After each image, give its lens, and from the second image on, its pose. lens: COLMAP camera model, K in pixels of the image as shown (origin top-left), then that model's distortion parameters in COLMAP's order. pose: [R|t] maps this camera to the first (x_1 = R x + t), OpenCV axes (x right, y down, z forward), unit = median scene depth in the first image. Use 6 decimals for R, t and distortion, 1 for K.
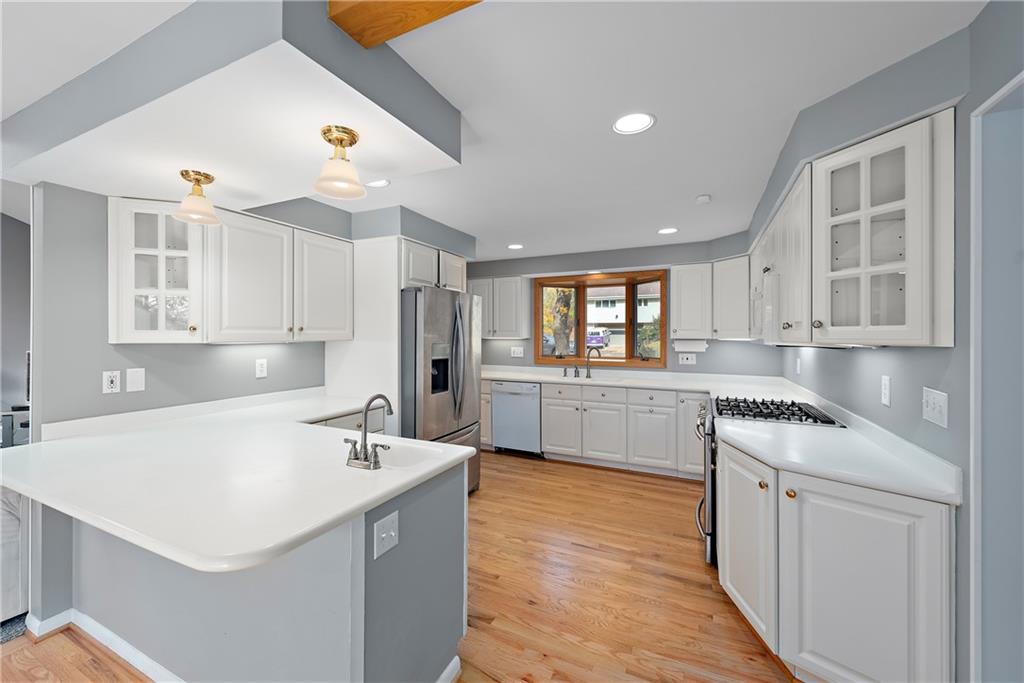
lens RADIAL K [[400.1, 0, 499.3], [0, 400.1, 334.7], [0, 0, 1]] dist [0.011845, -0.002833]
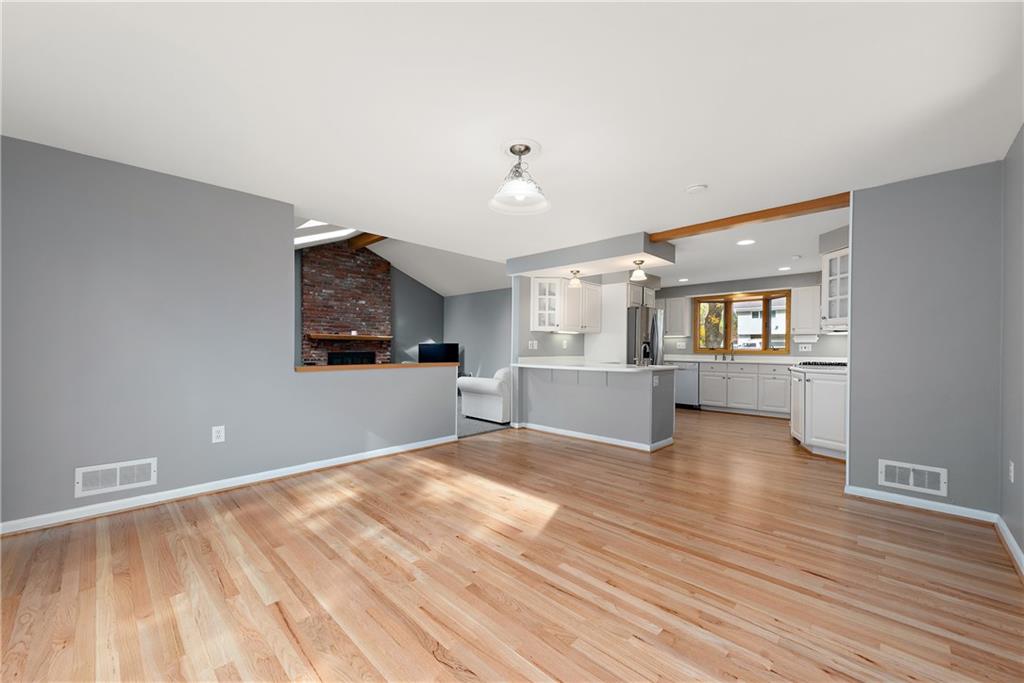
lens RADIAL K [[400.1, 0, 507.9], [0, 400.1, 350.8], [0, 0, 1]] dist [0.011845, -0.002833]
pose [[0.950239, 0.007421, -0.311435, -0.199591], [-0.006444, 0.999971, 0.004165, 0.111598], [0.311457, -0.001951, 0.950258, -1.245003]]
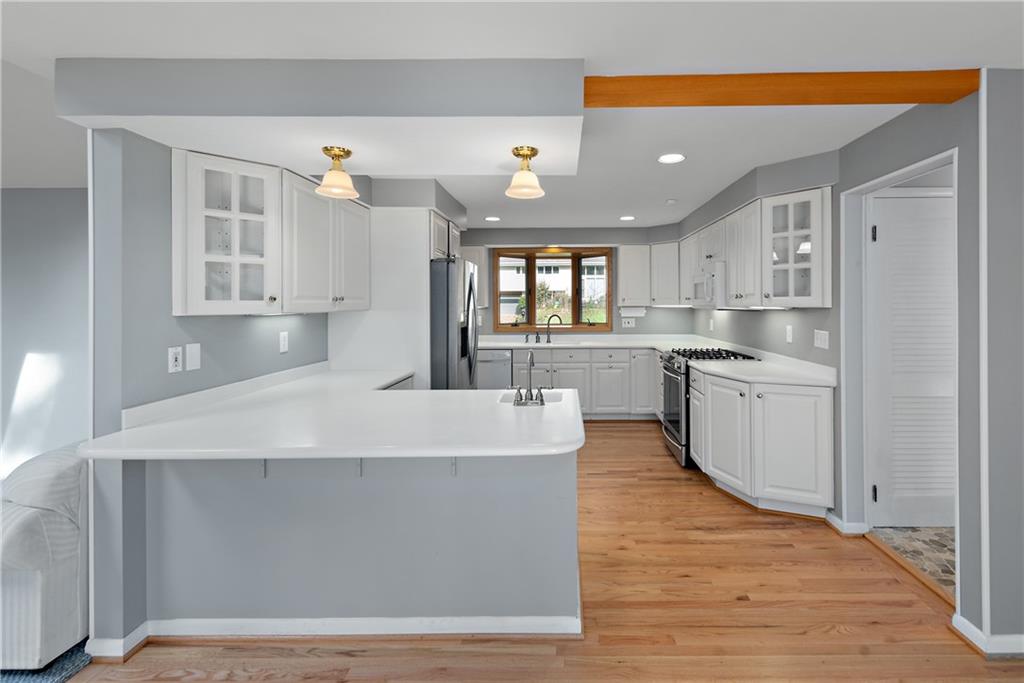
lens RADIAL K [[452.5, 0, 553.2], [0, 452.5, 304.4], [0, 0, 1]] dist [0.012714, -0.001057]
pose [[0.900693, -0.007126, 0.434397, -0.497290], [0.006498, 0.999975, 0.002931, -0.000558], [-0.434407, 0.000183, 0.900717, -0.191556]]
